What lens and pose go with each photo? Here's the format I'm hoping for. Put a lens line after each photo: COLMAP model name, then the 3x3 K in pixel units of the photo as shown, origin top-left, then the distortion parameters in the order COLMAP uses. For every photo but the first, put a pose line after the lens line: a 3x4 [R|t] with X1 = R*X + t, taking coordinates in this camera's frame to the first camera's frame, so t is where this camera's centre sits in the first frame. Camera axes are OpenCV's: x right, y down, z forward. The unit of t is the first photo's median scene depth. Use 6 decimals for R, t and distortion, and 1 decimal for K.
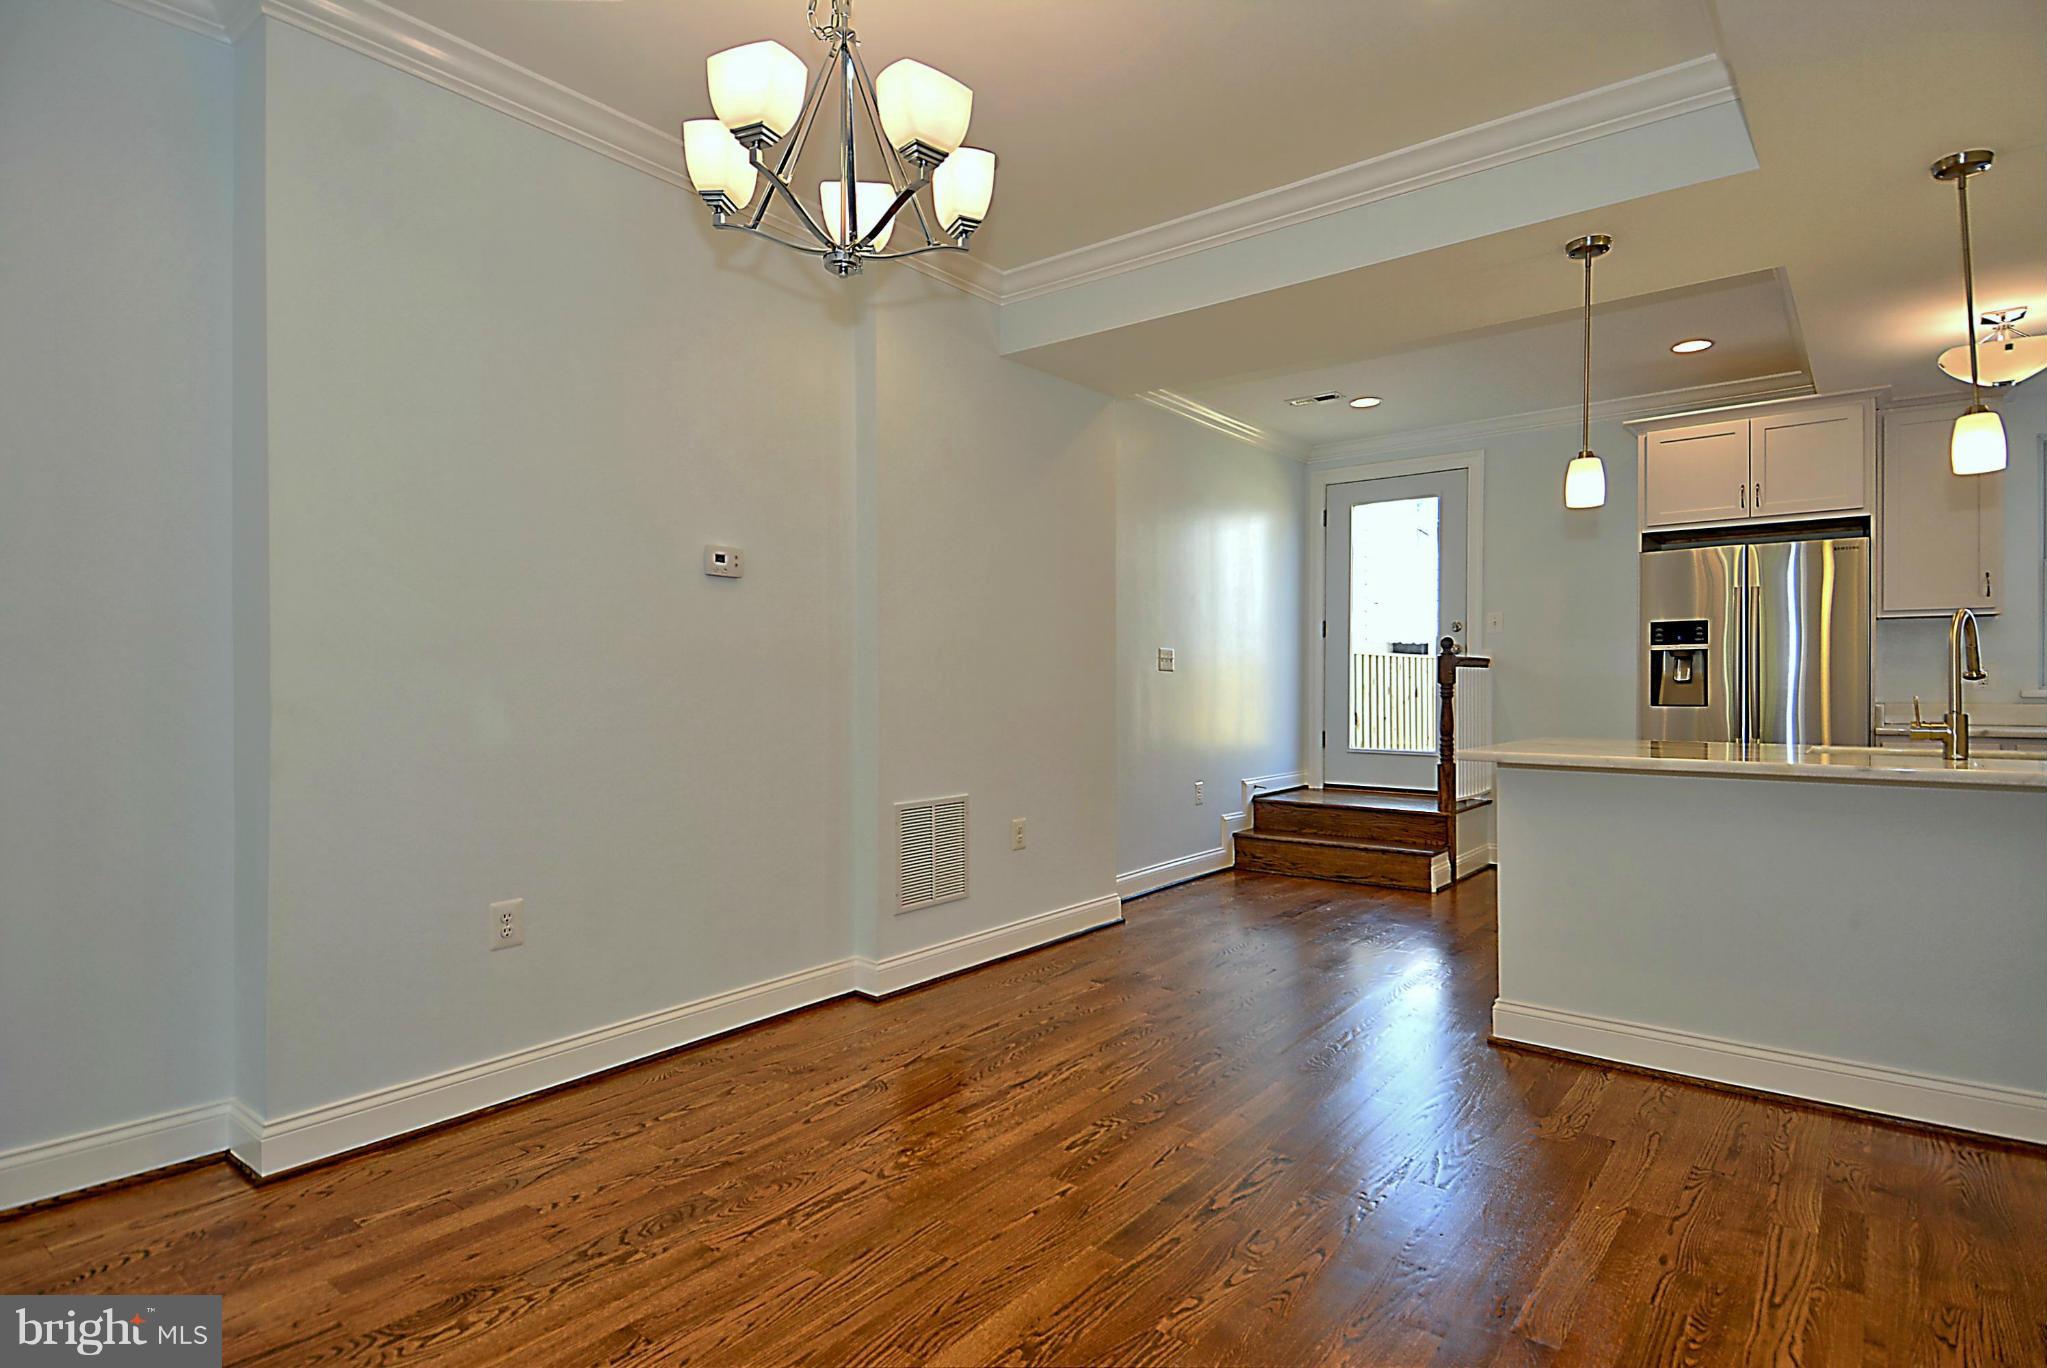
lens RADIAL K [[1066.7, 0, 1023.5], [0, 1066.7, 684.0], [0, 0, 1]] dist [0.002285, -0.000068]
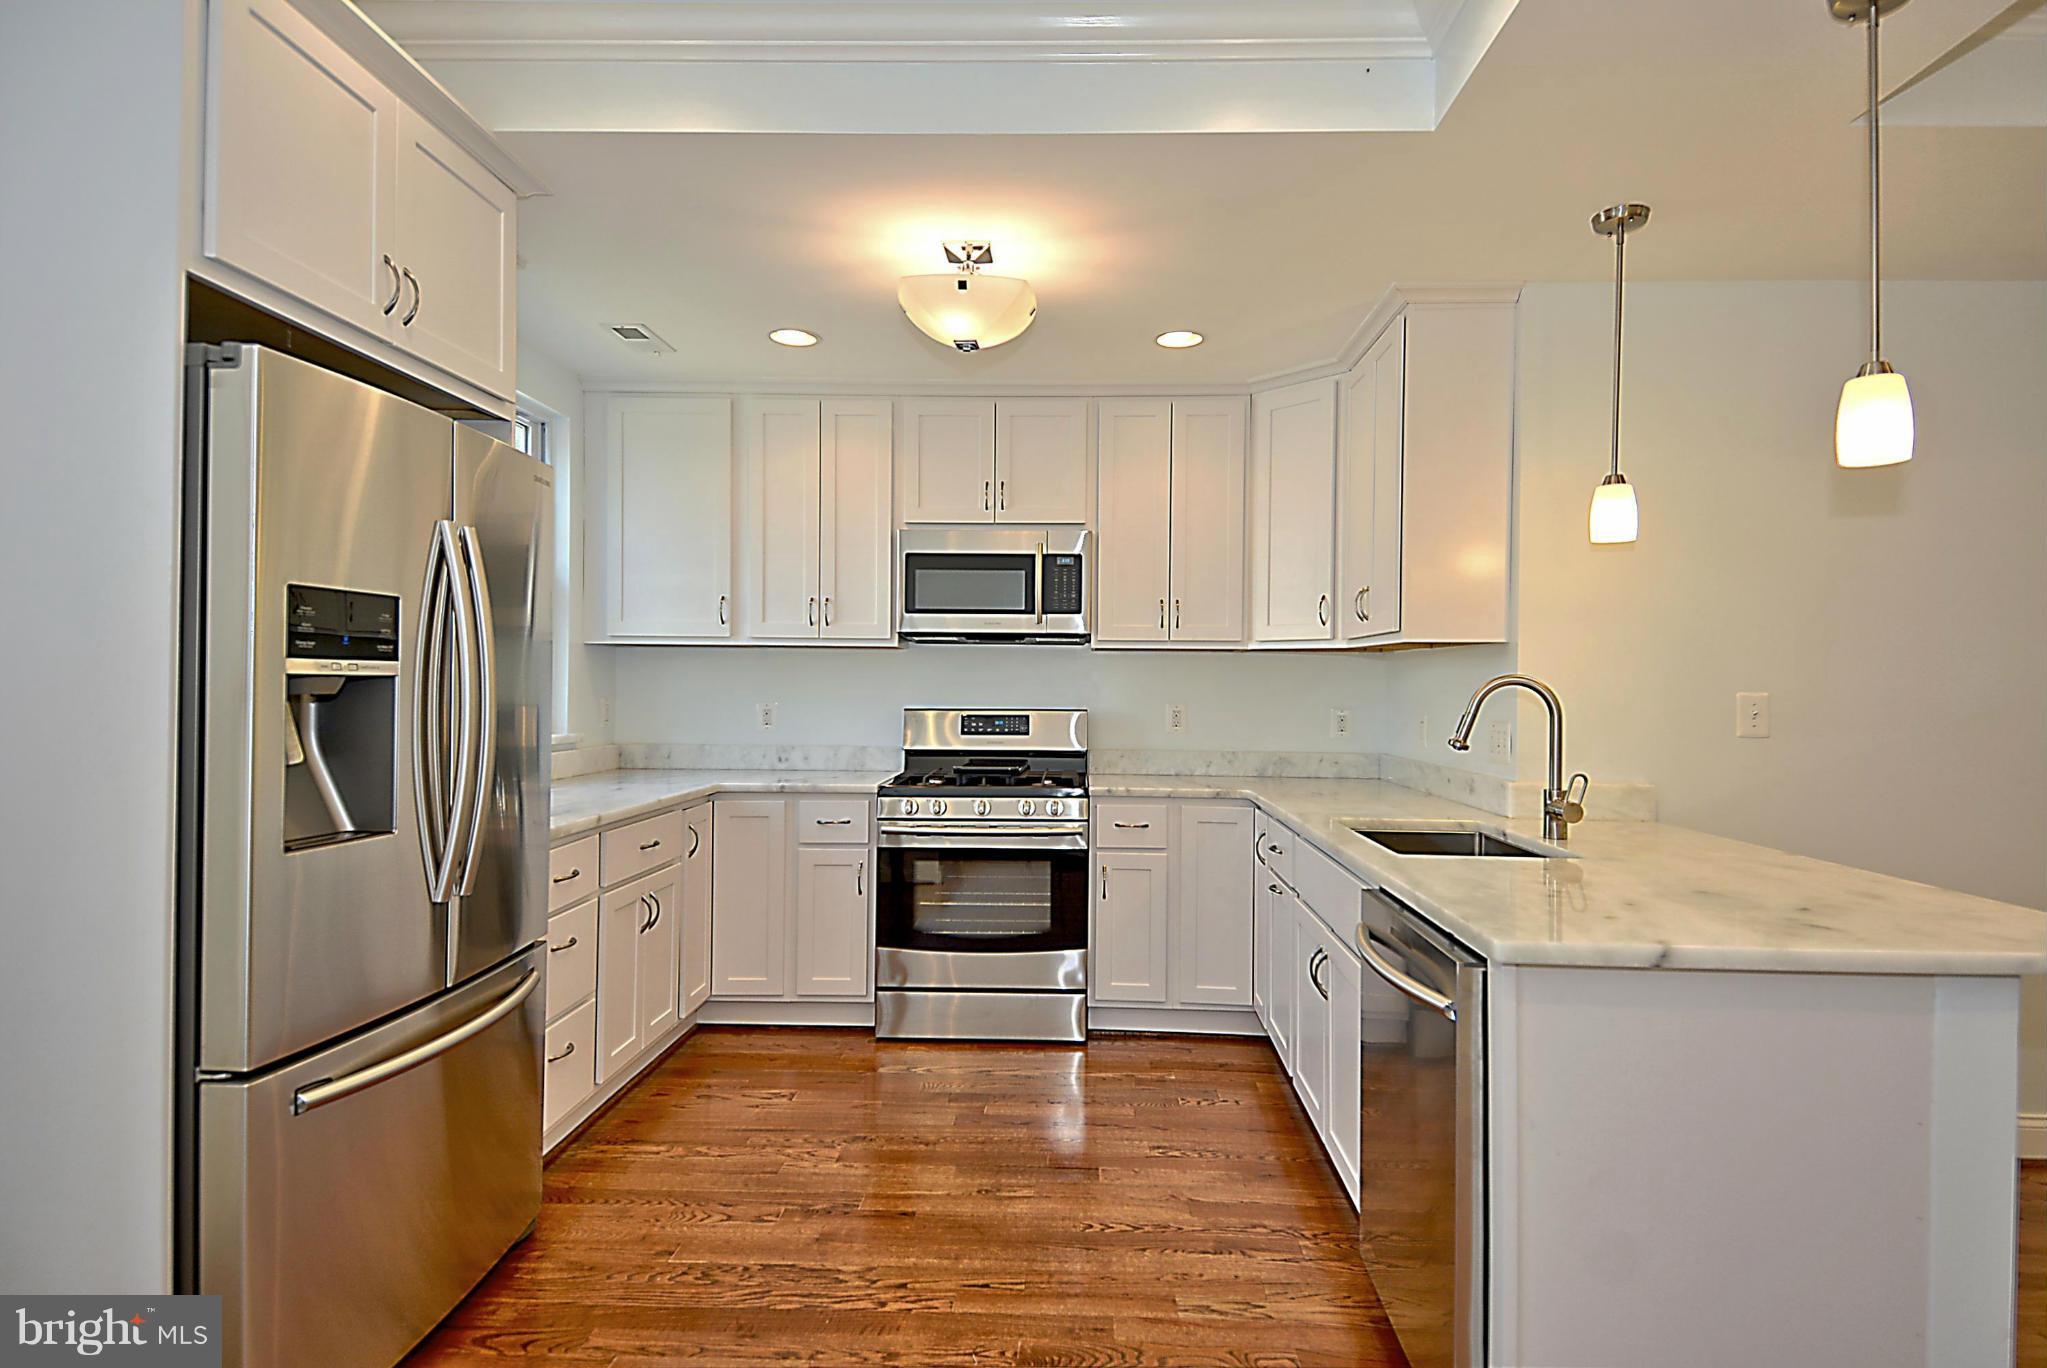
lens RADIAL K [[1066.7, 0, 1023.5], [0, 1066.7, 684.0], [0, 0, 1]] dist [0.002285, -0.000068]
pose [[-0.590904, -0.002229, 0.806739, 0.219224], [-0.012326, 0.999904, -0.006265, -0.030402], [-0.806648, -0.013646, -0.590875, 1.040497]]
